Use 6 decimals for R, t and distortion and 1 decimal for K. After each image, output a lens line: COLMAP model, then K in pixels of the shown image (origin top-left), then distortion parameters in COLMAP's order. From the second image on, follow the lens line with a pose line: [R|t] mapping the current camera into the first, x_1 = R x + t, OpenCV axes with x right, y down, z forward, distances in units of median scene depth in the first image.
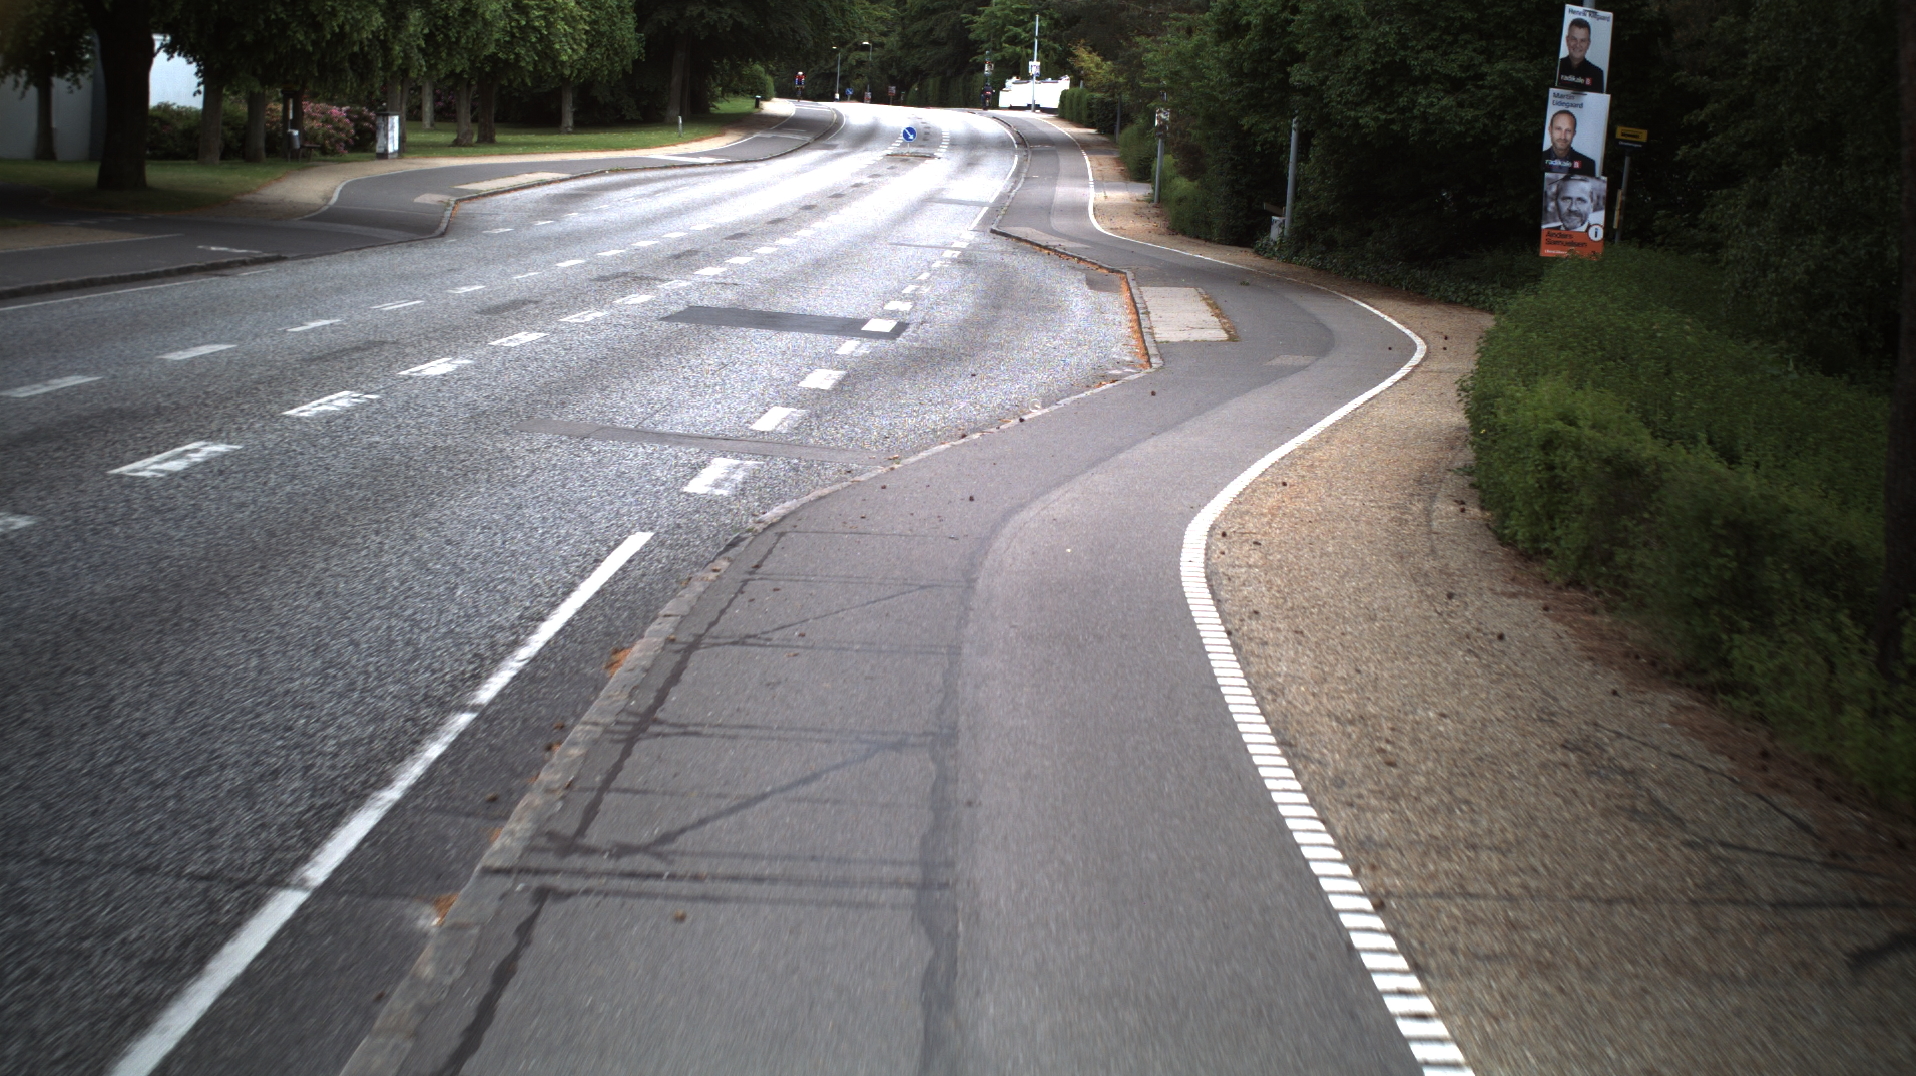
lens RADIAL K [[3399.0, 0, 955.3], [0, 3399.0, 539.2], [0, 0, 1]] dist [-0.246781, 0.000000]
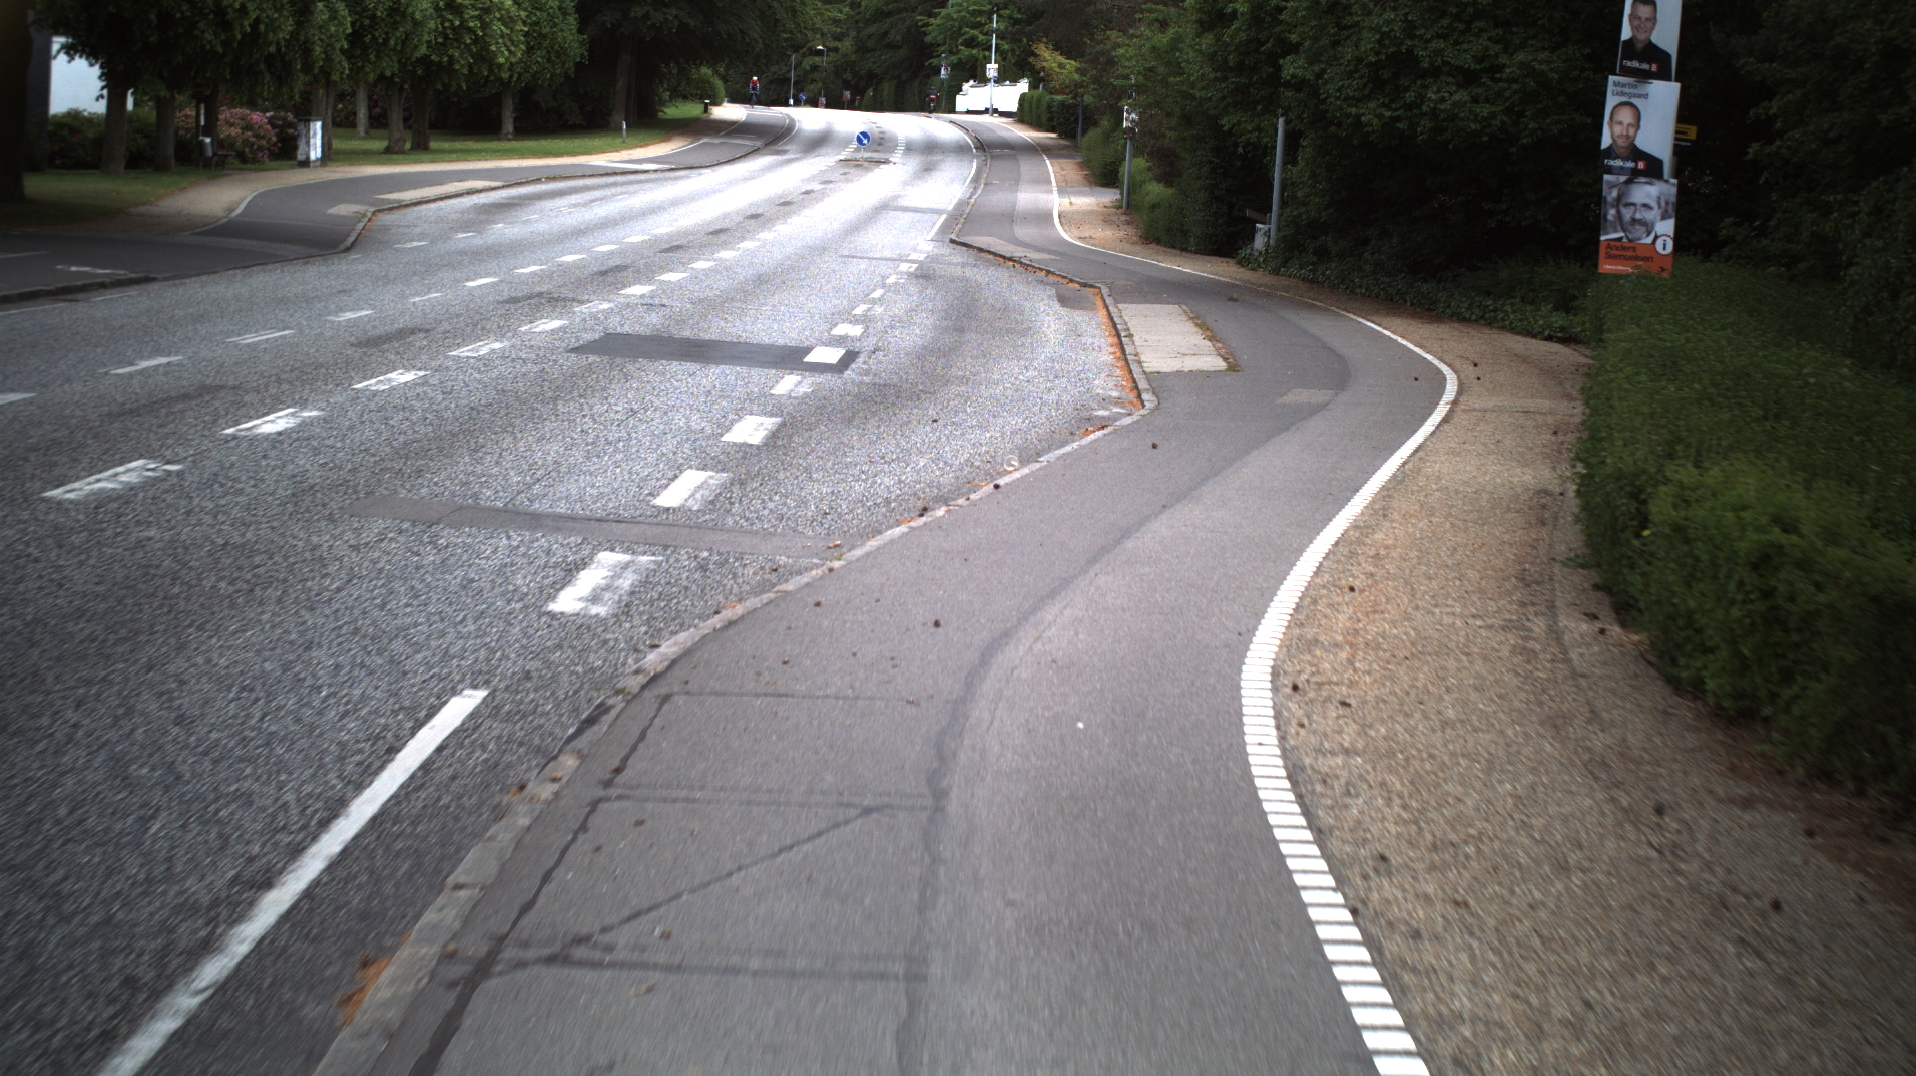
lens RADIAL K [[3399.0, 0, 968.2], [0, 3399.0, 533.6], [0, 0, 1]] dist [-0.246781, 0.000000]
pose [[0.999852, -0.006027, 0.016133, -0.000084], [0.006082, 0.999976, -0.003339, -0.014411], [-0.016113, 0.003436, 0.999864, 0.135155]]
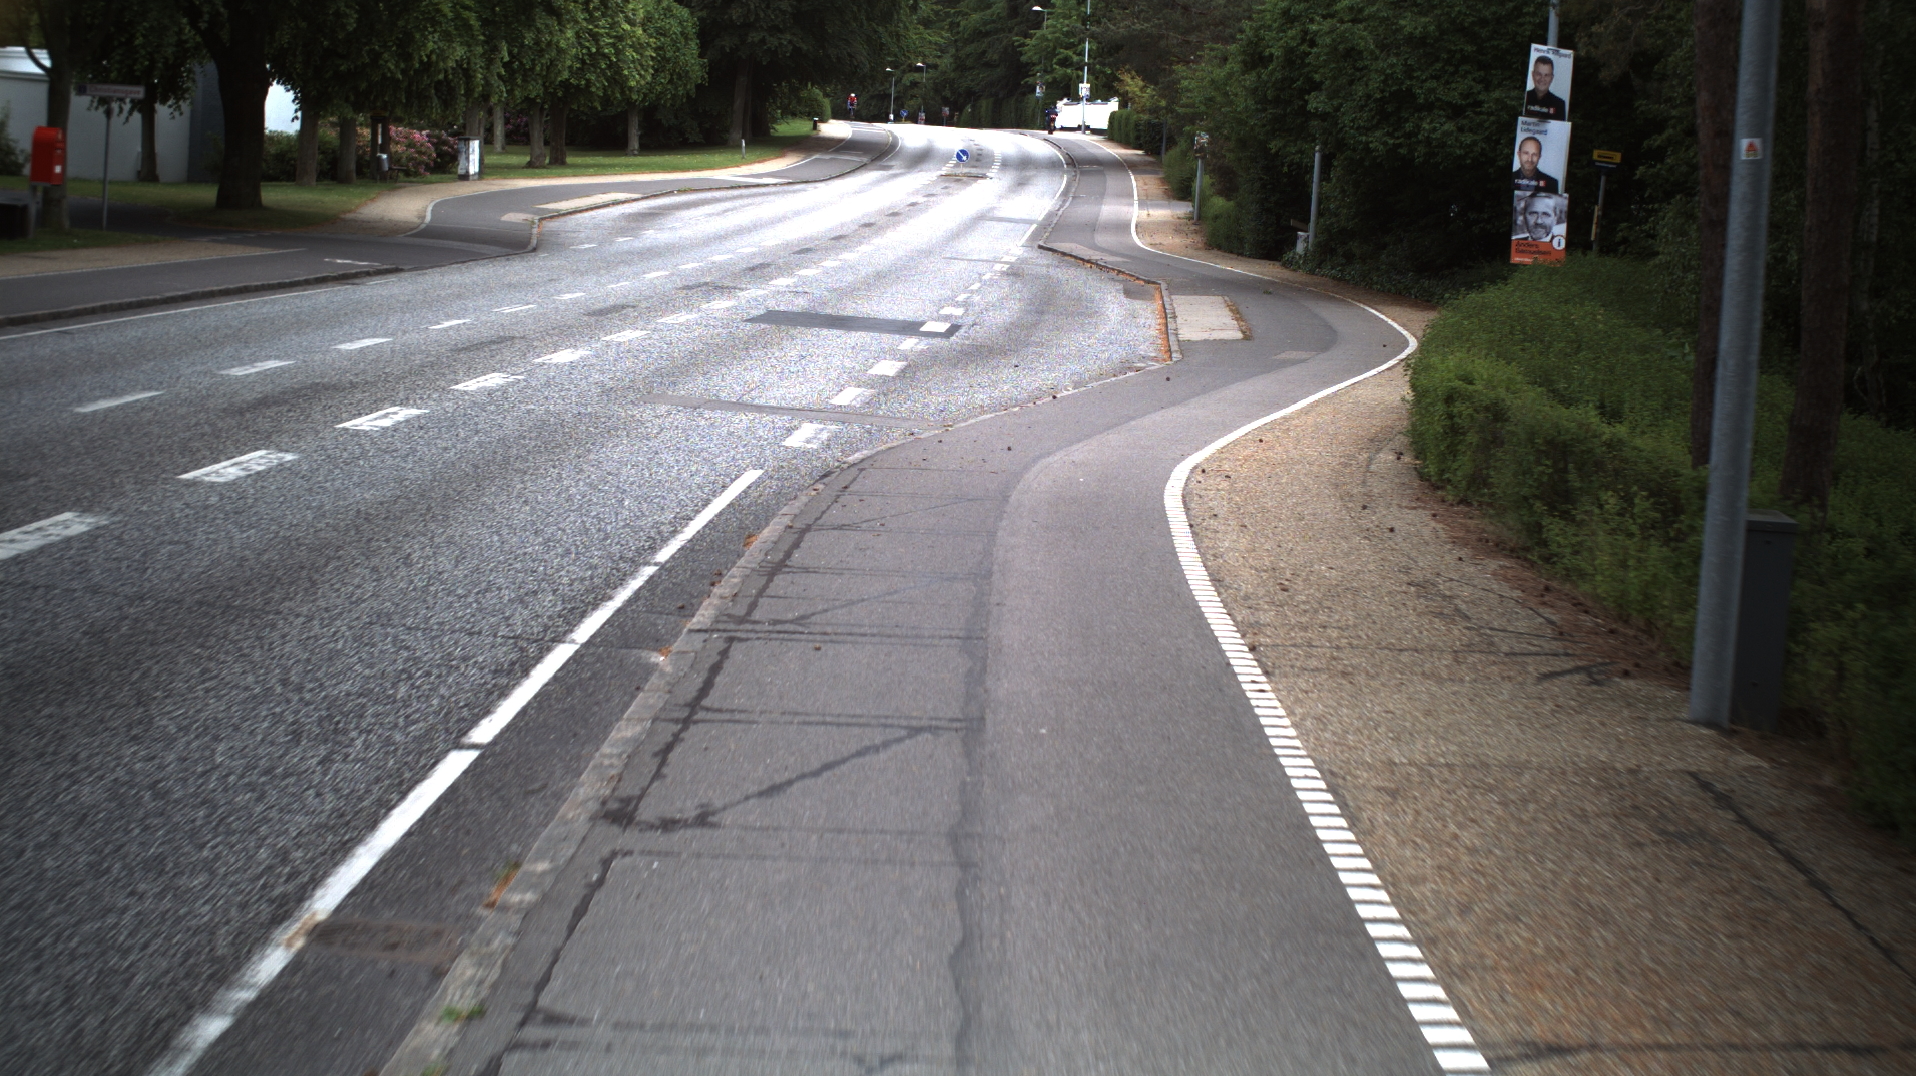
lens RADIAL K [[3399.0, 0, 951.8], [0, 3399.0, 549.3], [0, 0, 1]] dist [-0.246781, 0.000000]
pose [[0.999854, -0.001394, -0.017021, 0.002424], [0.001346, 0.999995, -0.002818, 0.014646], [0.017025, 0.002795, 0.999851, -0.135341]]
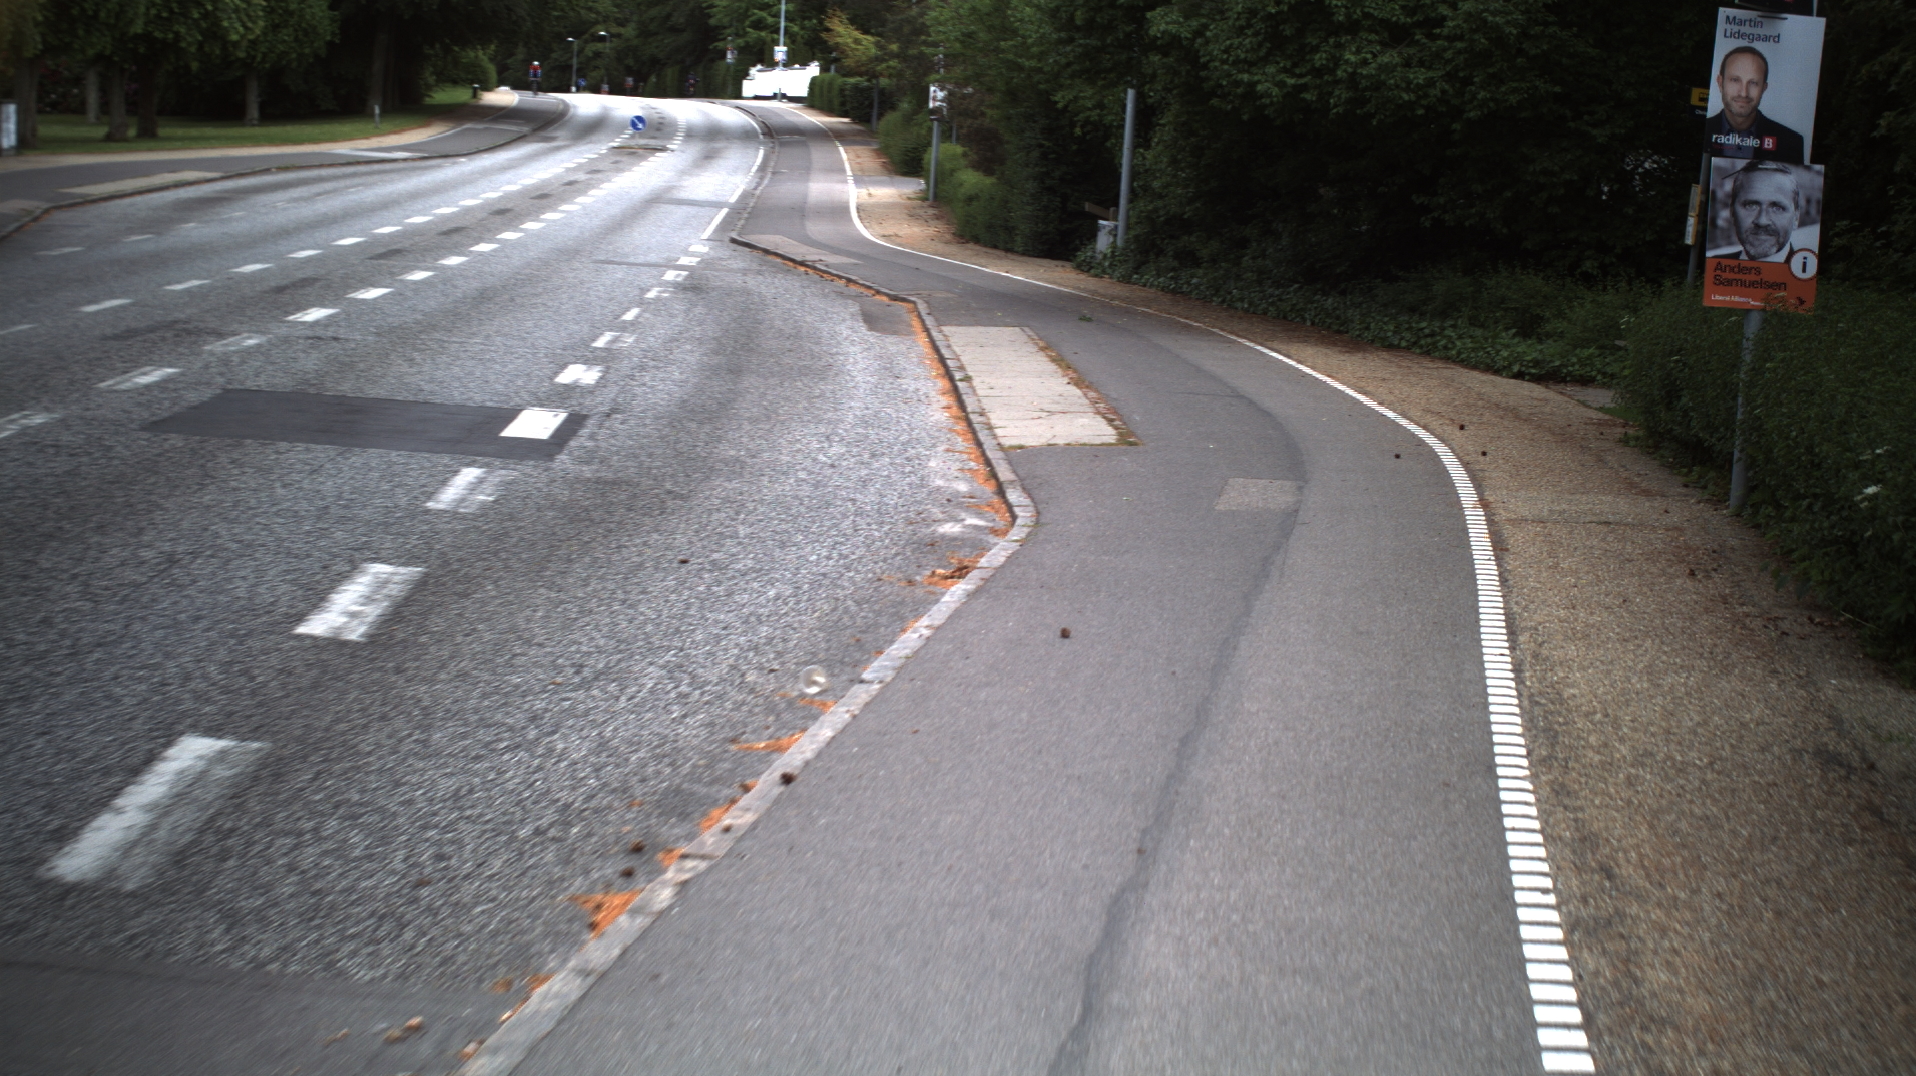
lens RADIAL K [[3399.0, 0, 963.1], [0, 3399.0, 523.2], [0, 0, 1]] dist [-0.246781, 0.000000]
pose [[0.997014, -0.012182, 0.076252, 0.006846], [0.012417, 0.999919, -0.002613, -0.042988], [-0.076214, 0.003552, 0.997085, 0.404964]]
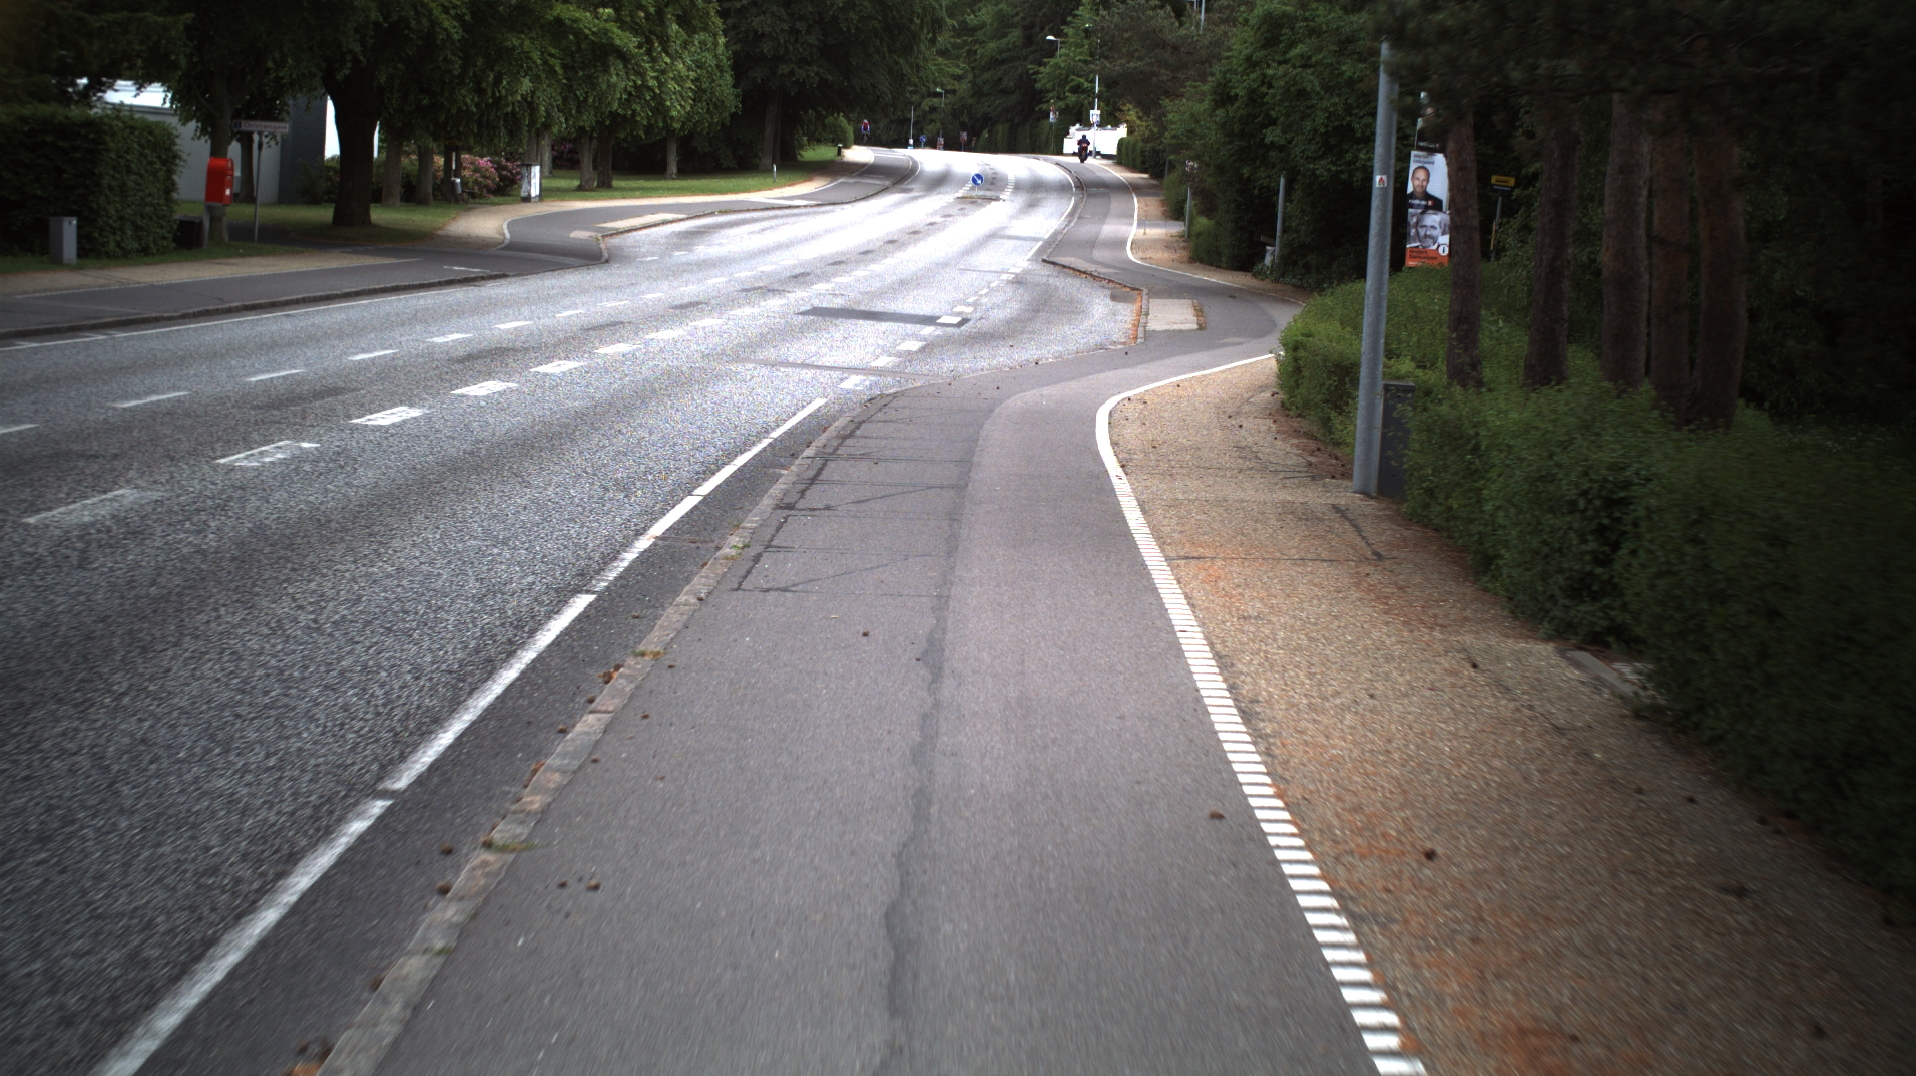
lens RADIAL K [[3399.0, 0, 957.8], [0, 3399.0, 552.1], [0, 0, 1]] dist [-0.246781, 0.000000]
pose [[0.999780, -0.001691, -0.020912, 0.010475], [0.001511, 0.999962, -0.008606, 0.045457], [0.020925, 0.008573, 0.999744, -0.405637]]
